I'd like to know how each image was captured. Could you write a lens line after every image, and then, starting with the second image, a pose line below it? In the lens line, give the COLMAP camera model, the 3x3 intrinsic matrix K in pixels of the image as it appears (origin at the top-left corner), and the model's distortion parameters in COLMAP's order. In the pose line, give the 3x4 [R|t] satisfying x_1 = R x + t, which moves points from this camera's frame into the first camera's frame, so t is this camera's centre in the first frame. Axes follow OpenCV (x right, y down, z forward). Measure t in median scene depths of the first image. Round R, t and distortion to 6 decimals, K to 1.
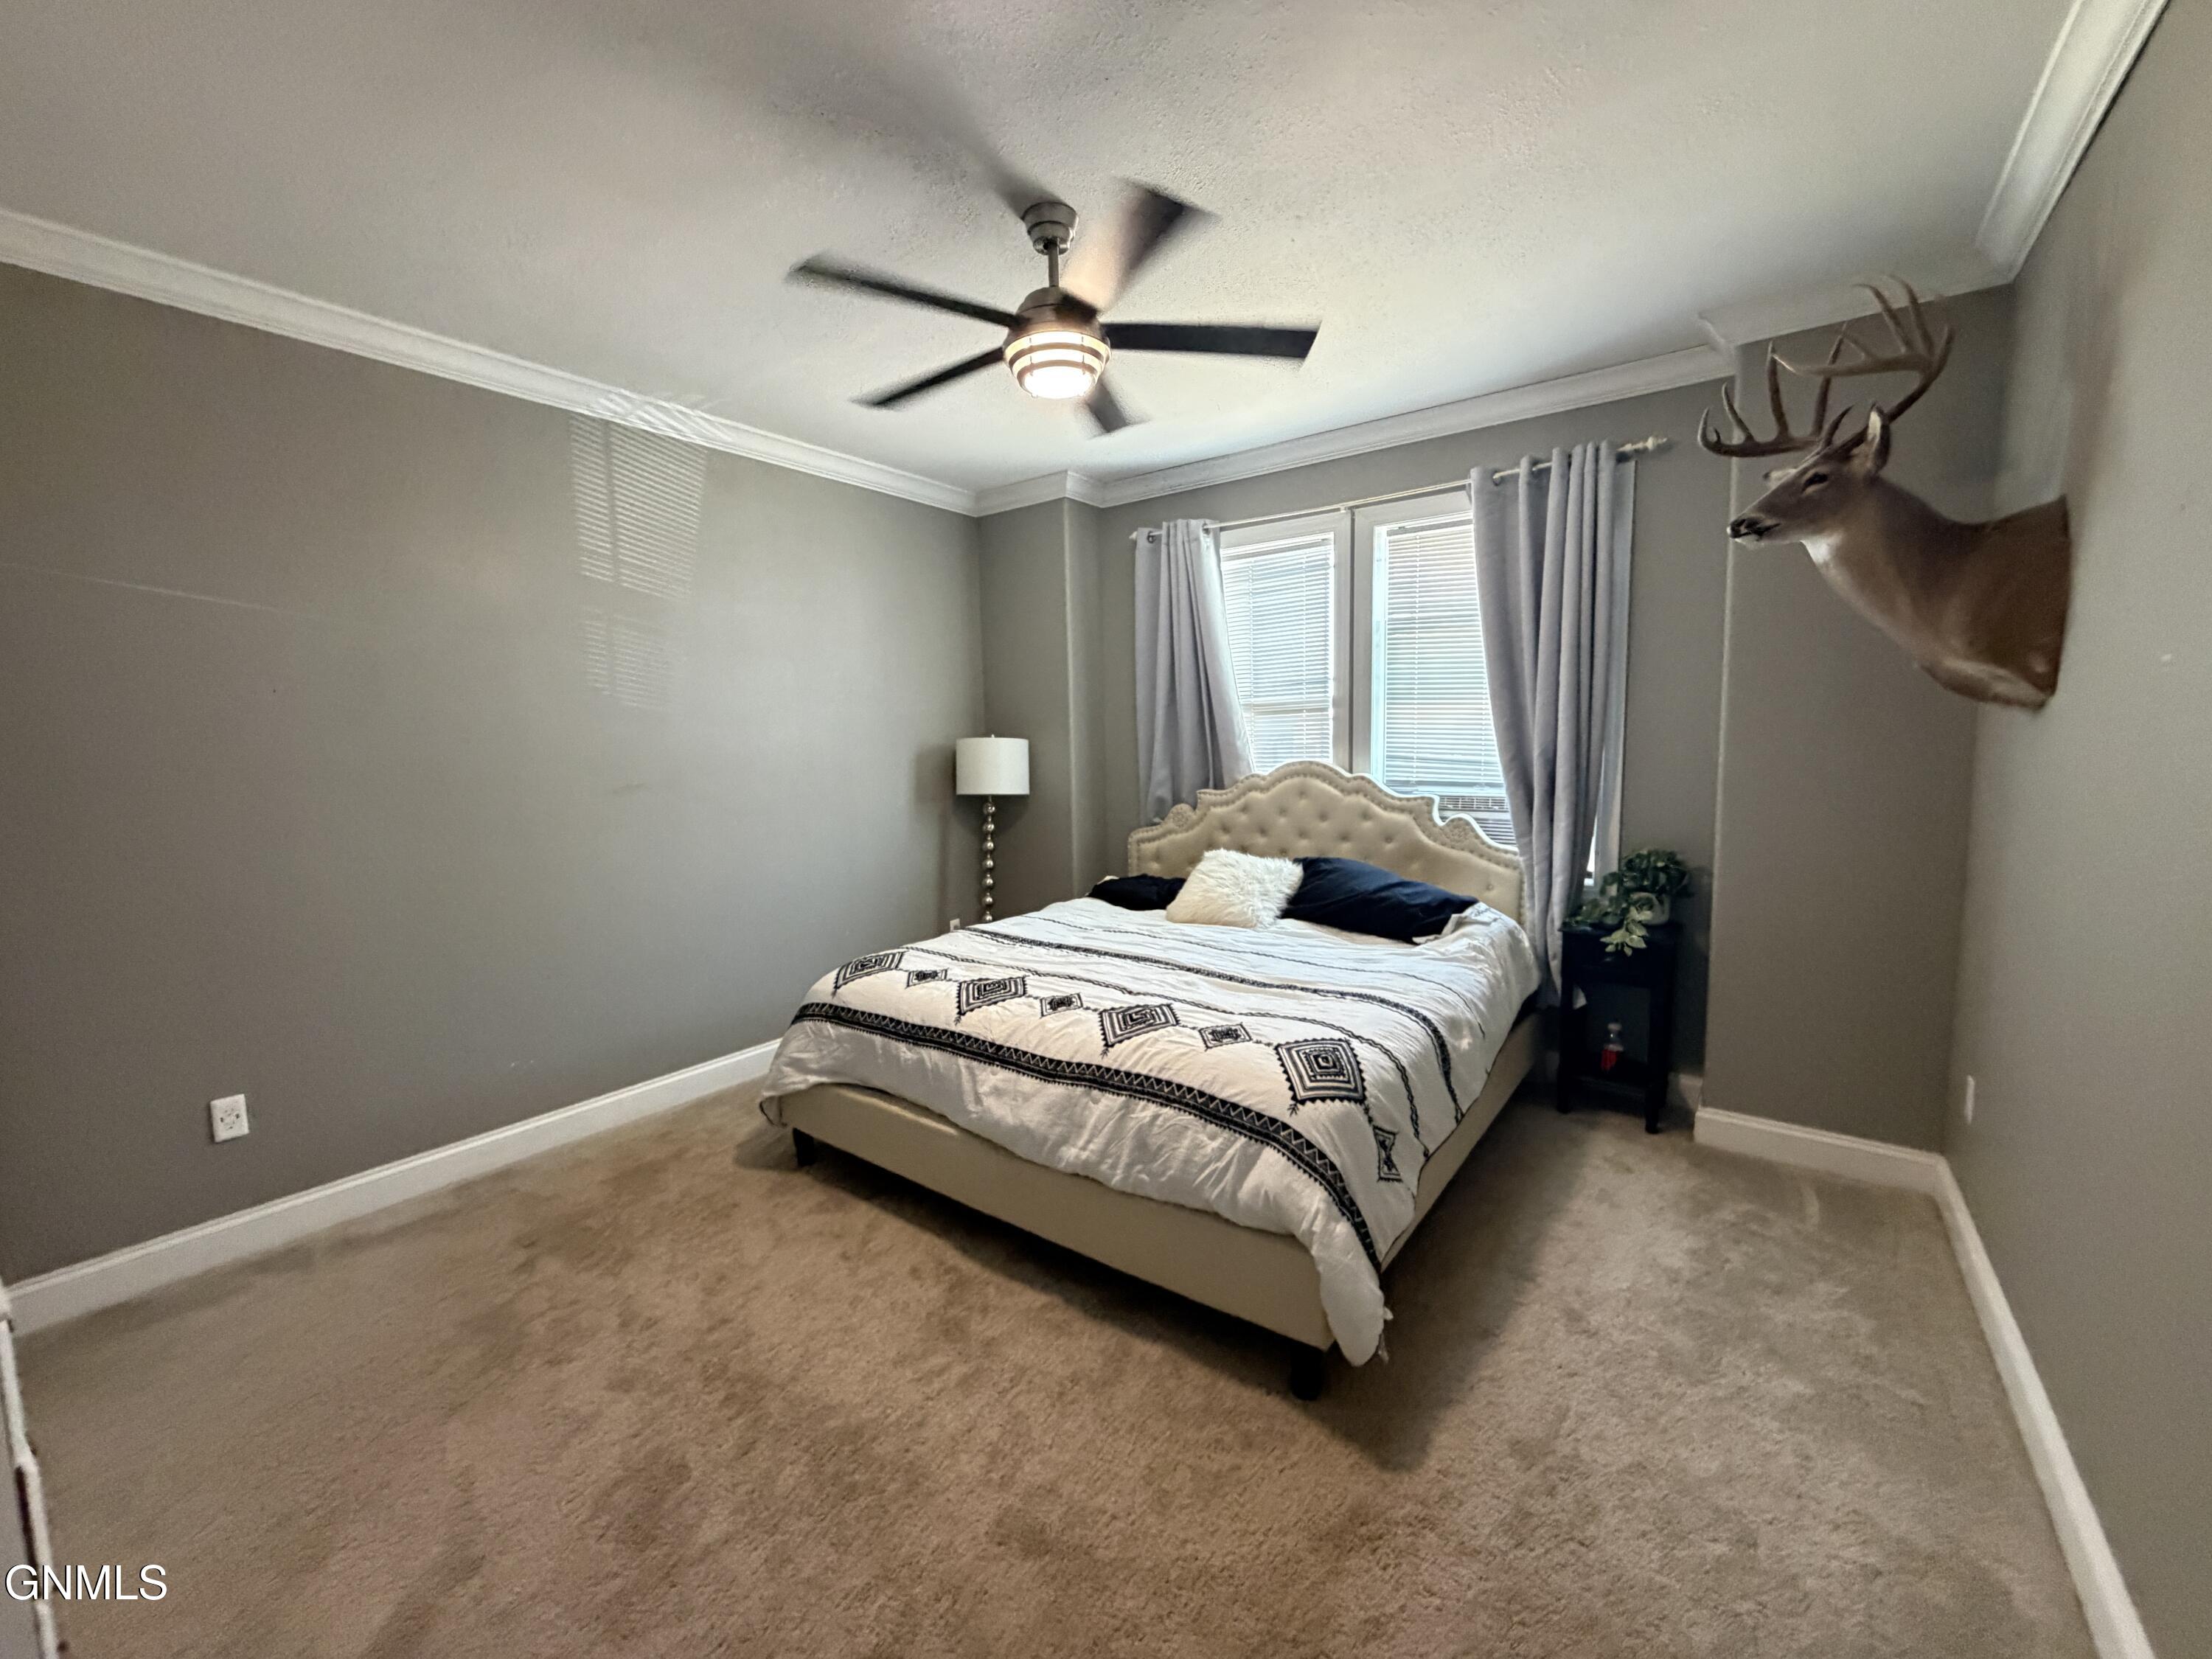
lens RADIAL K [[888.6, 0, 1102.2], [0, 888.6, 831.9], [0, 0, 1]] dist [-0.001634, -0.000345]
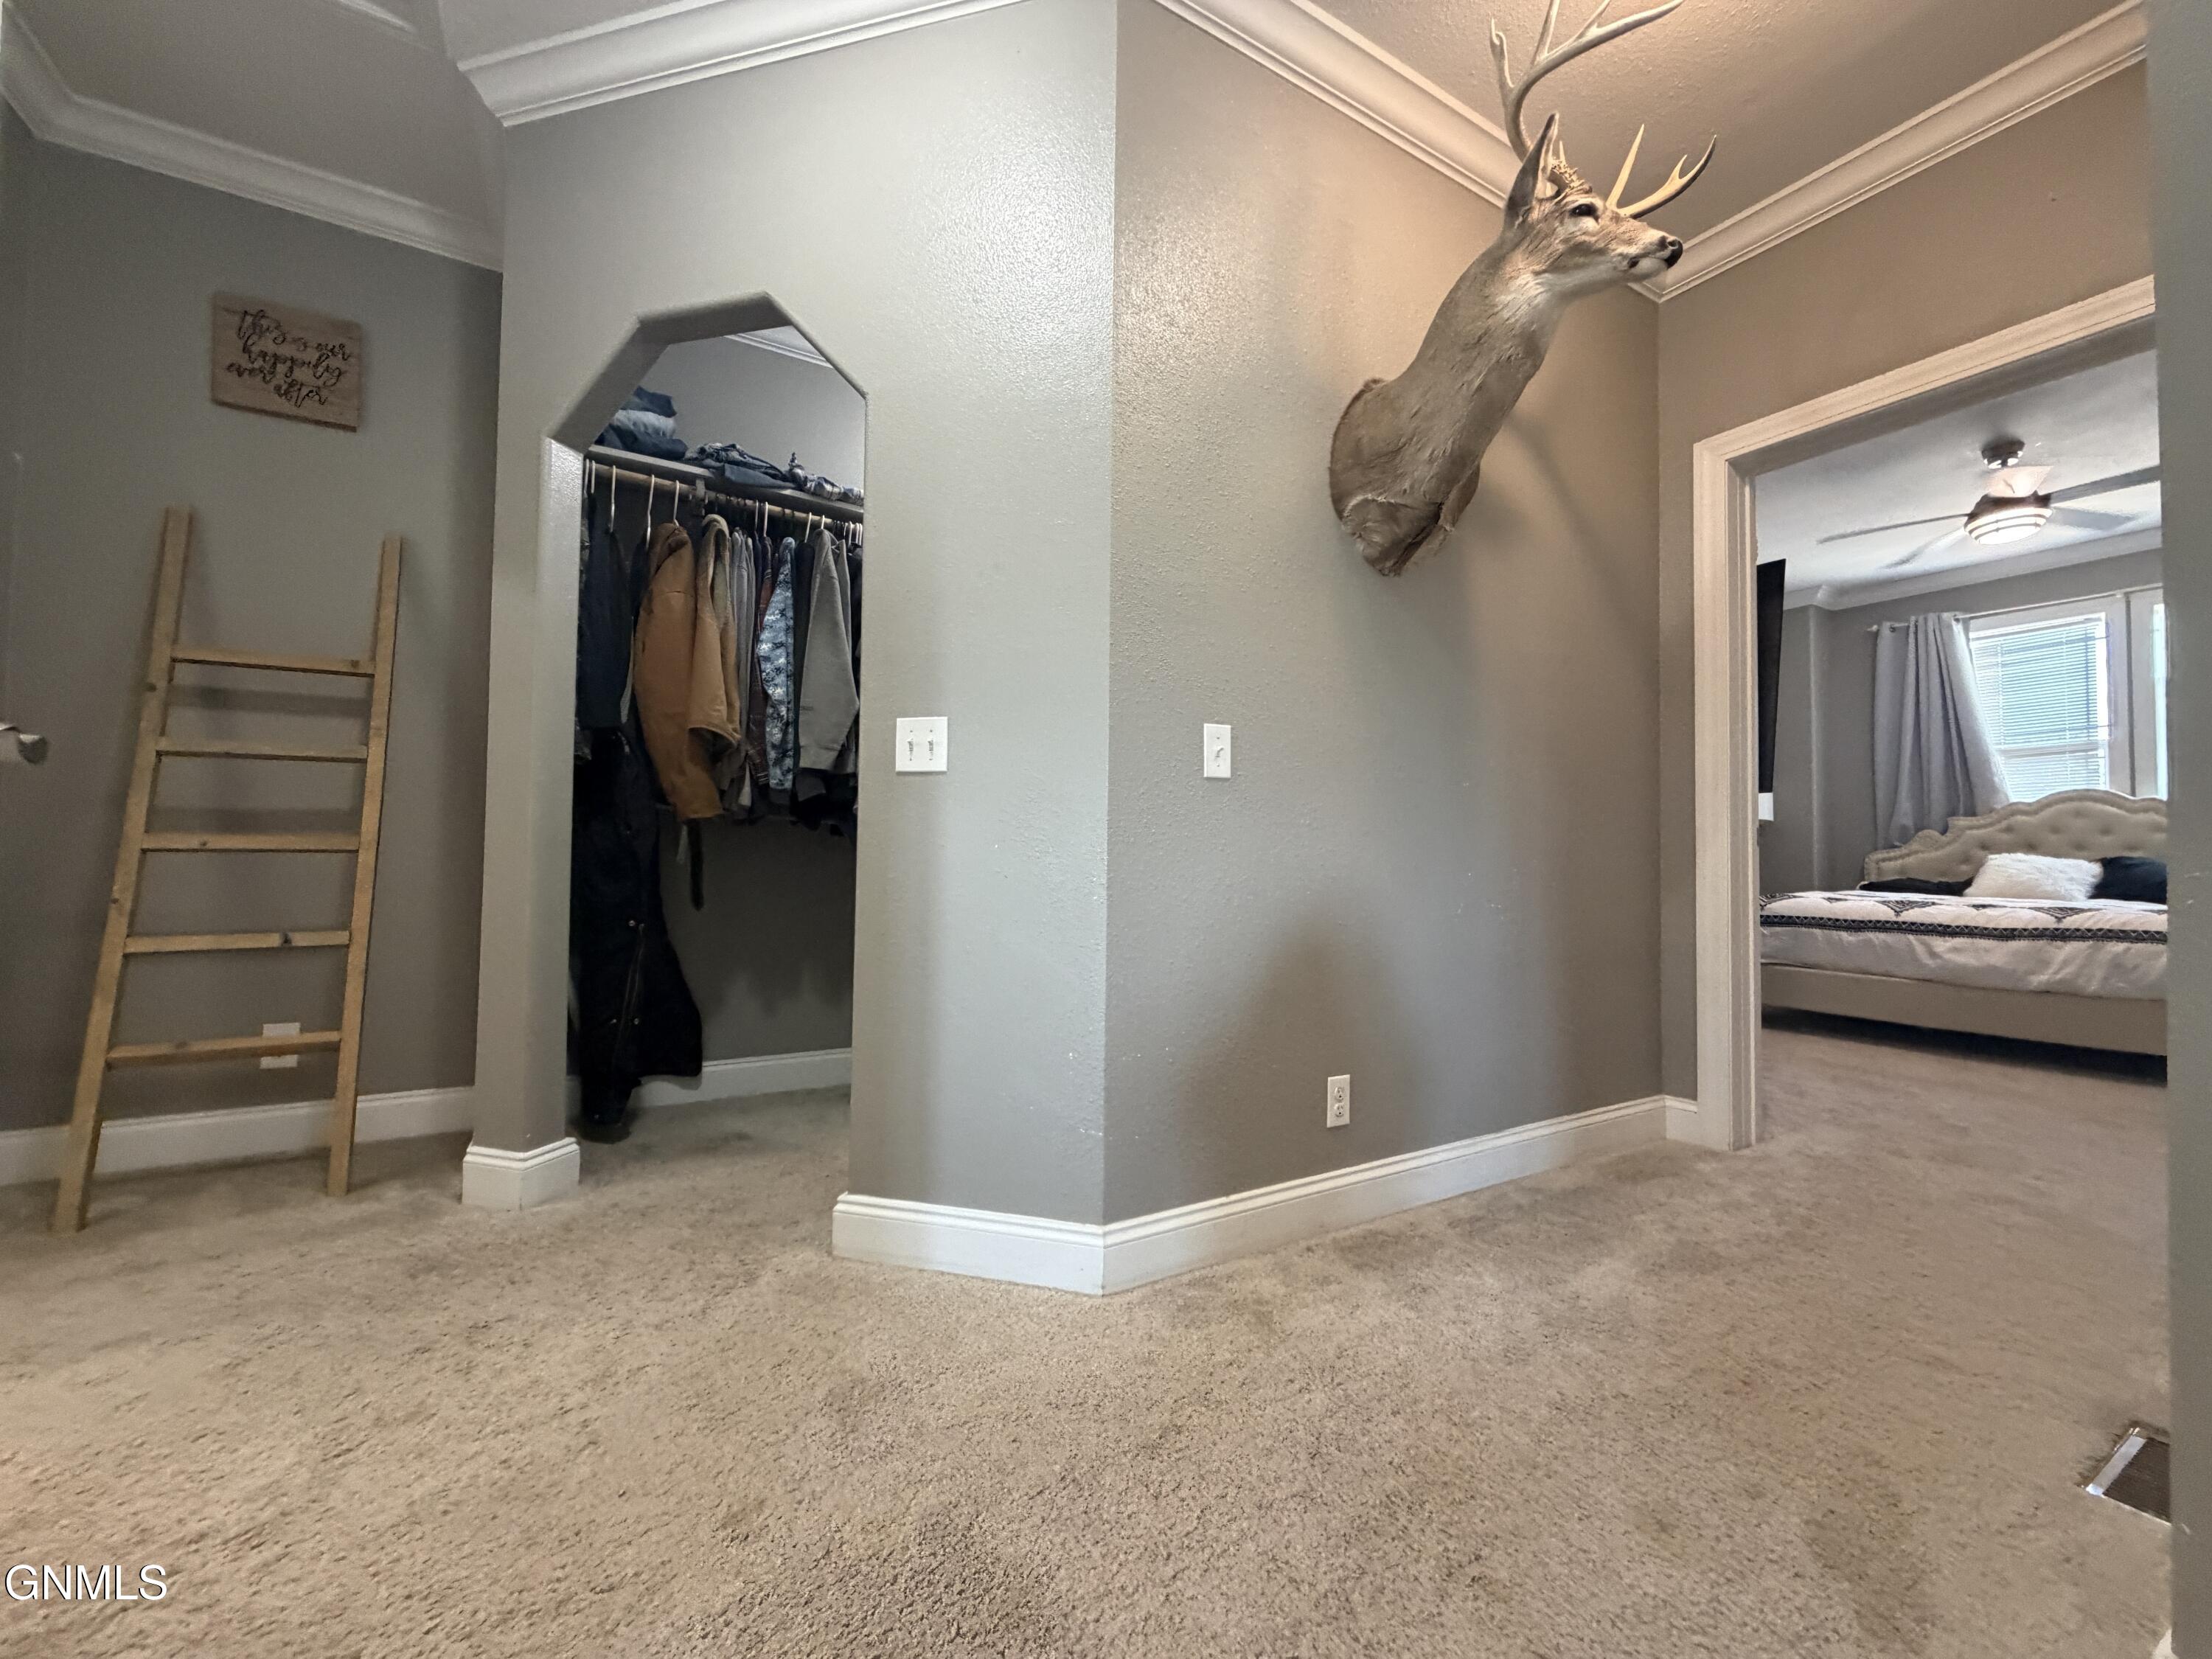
lens RADIAL K [[888.6, 0, 1086.4], [0, 888.6, 830.6], [0, 0, 1]] dist [-0.001634, -0.000345]
pose [[0.916800, 0.016534, -0.399005, -0.559628], [-0.070628, 0.990105, -0.121256, 0.229839], [0.393052, 0.139348, 0.908896, -0.684837]]
